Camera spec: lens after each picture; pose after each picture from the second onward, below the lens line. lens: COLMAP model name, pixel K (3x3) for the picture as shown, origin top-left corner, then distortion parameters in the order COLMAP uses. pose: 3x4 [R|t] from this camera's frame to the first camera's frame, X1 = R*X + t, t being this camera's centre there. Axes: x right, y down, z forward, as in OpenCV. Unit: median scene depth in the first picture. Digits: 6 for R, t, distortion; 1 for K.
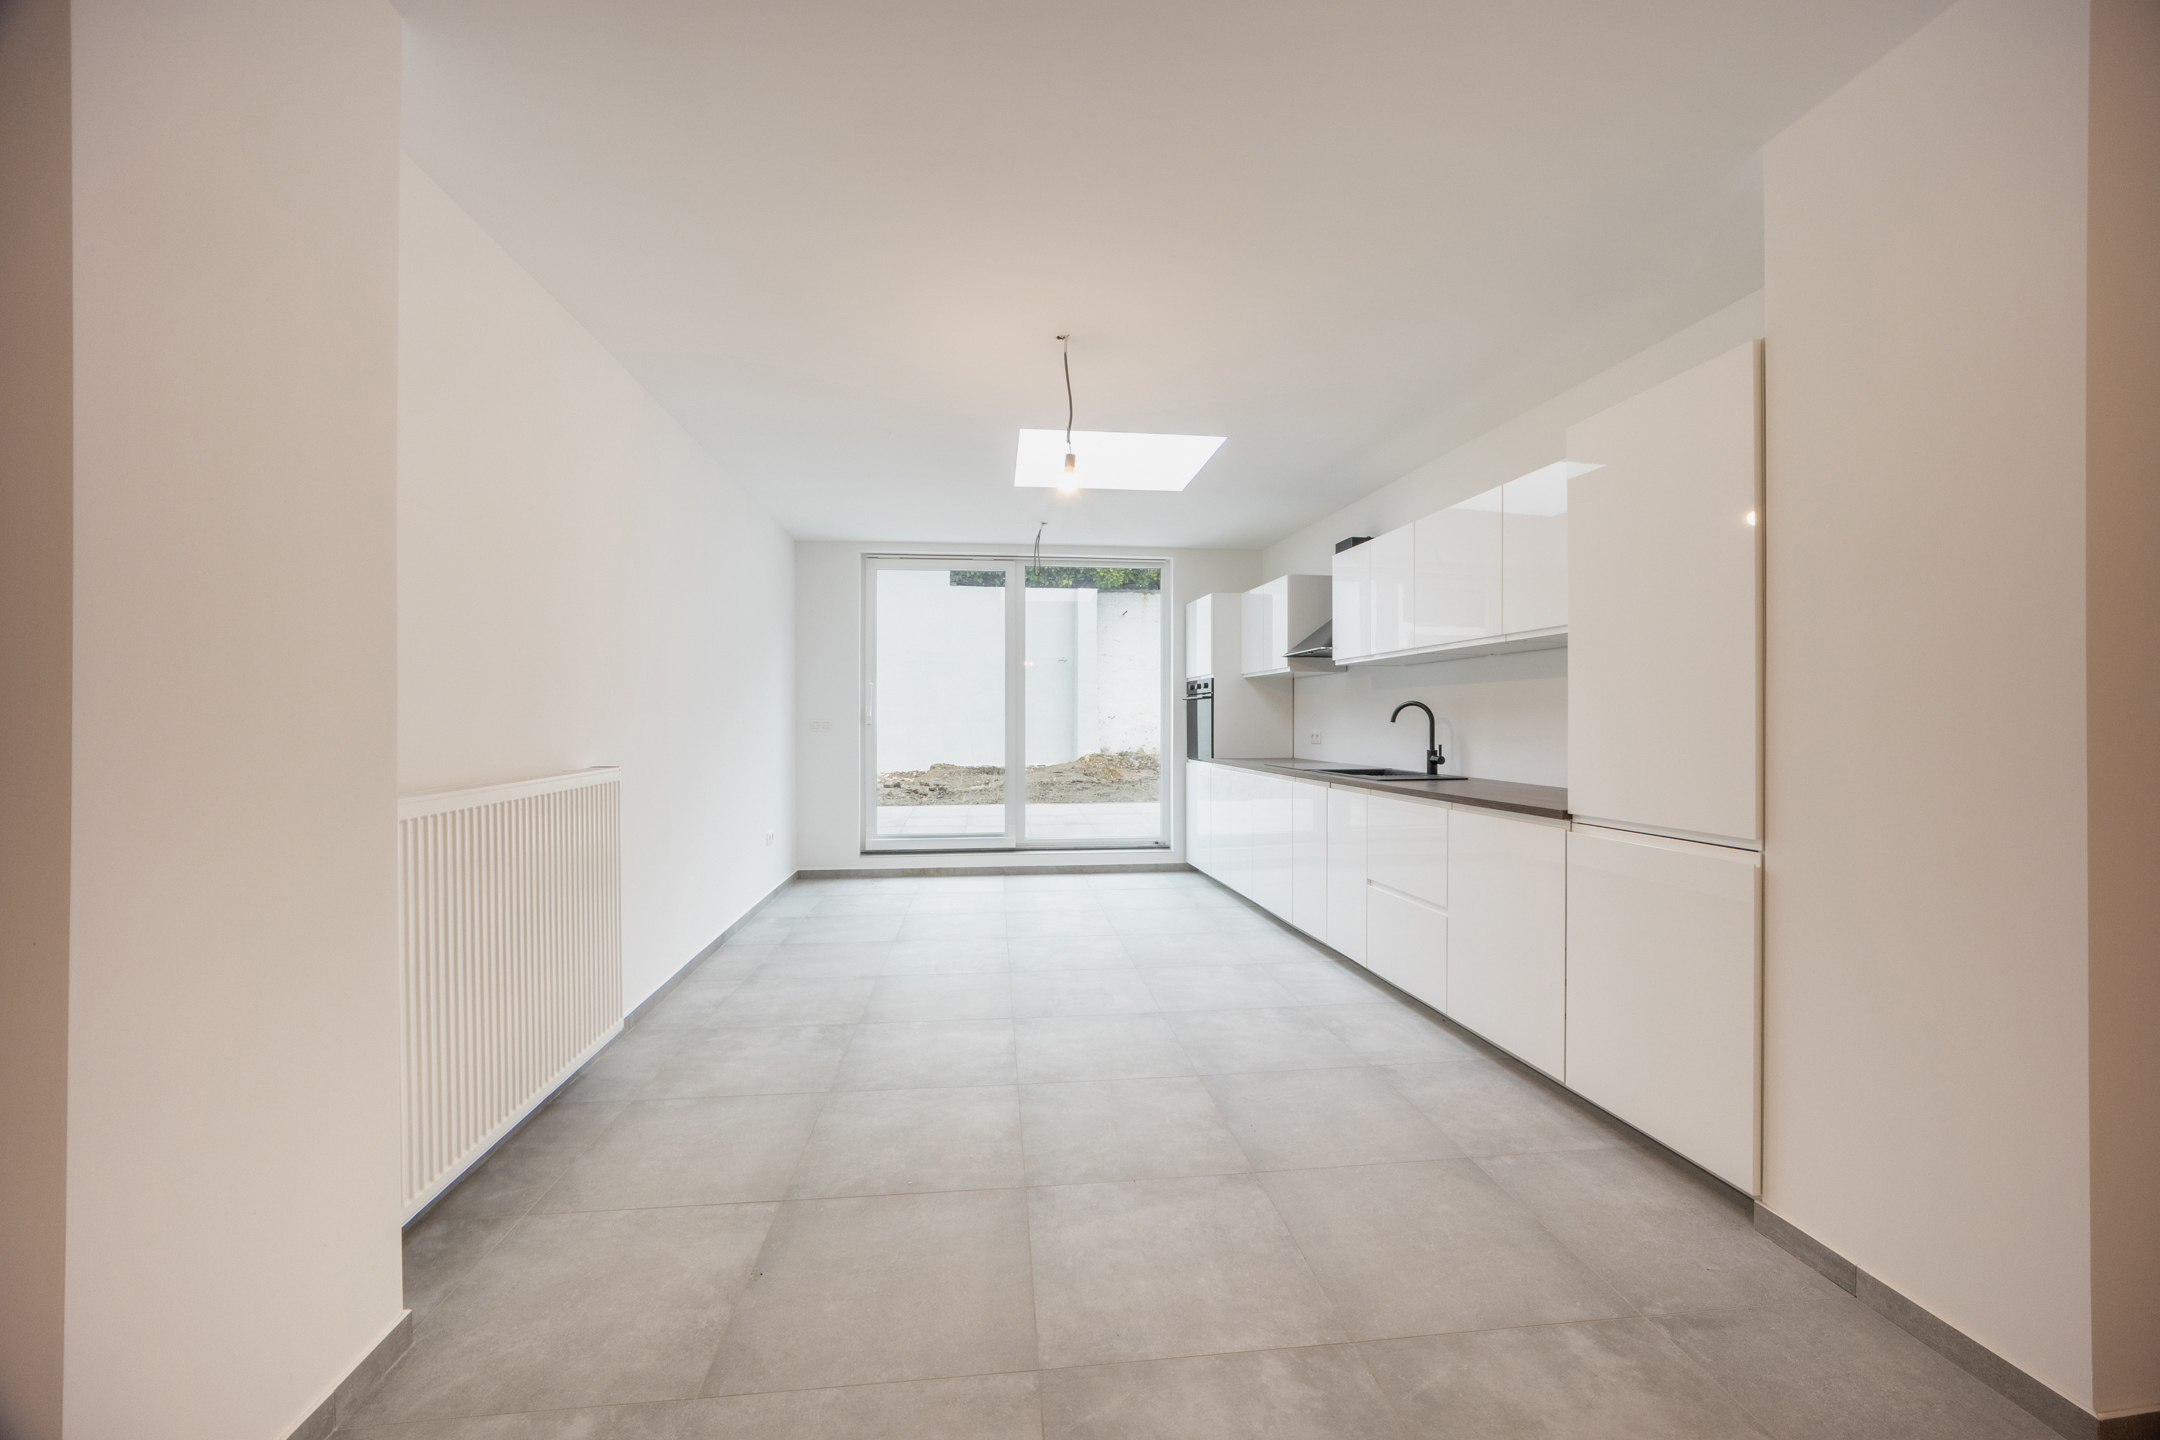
lens RADIAL K [[981.2, 0, 1080.0], [0, 981.2, 720.0], [0, 0, 1]] dist [-0.021182, 0.012449]
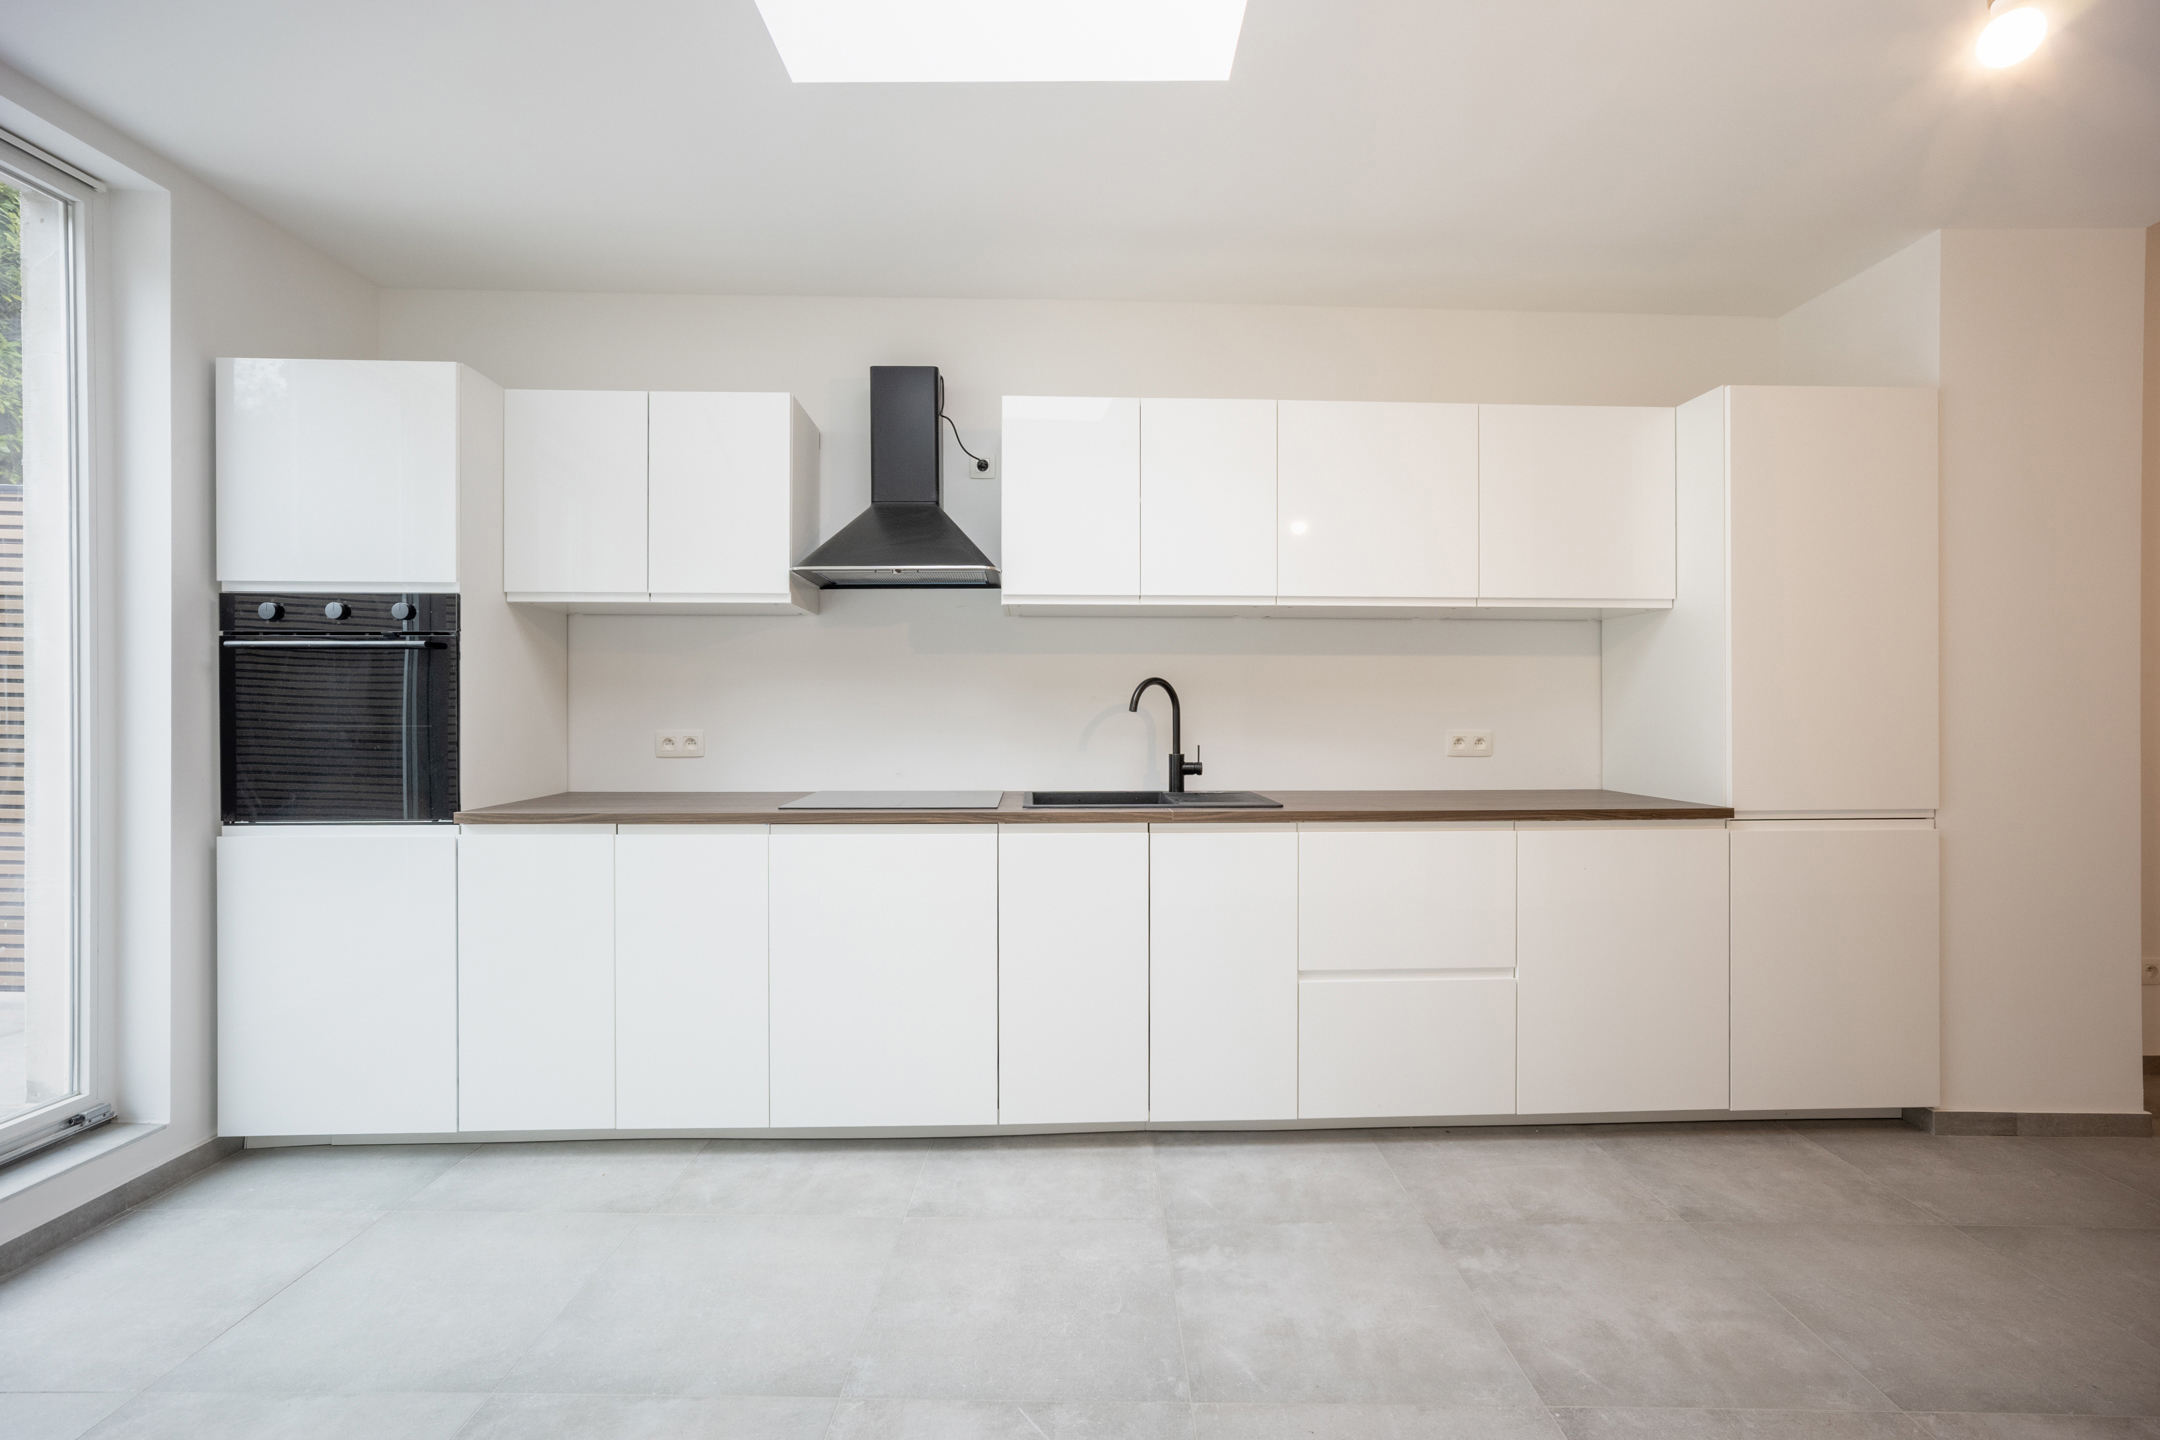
lens RADIAL K [[981.2, 0, 1080.0], [0, 981.2, 720.0], [0, 0, 1]] dist [-0.021182, 0.012449]
pose [[0.066570, 0.003800, 0.997775, -0.306145], [0.000896, 0.999992, -0.003868, 0.010761], [-0.997781, 0.001152, 0.066566, 1.063923]]
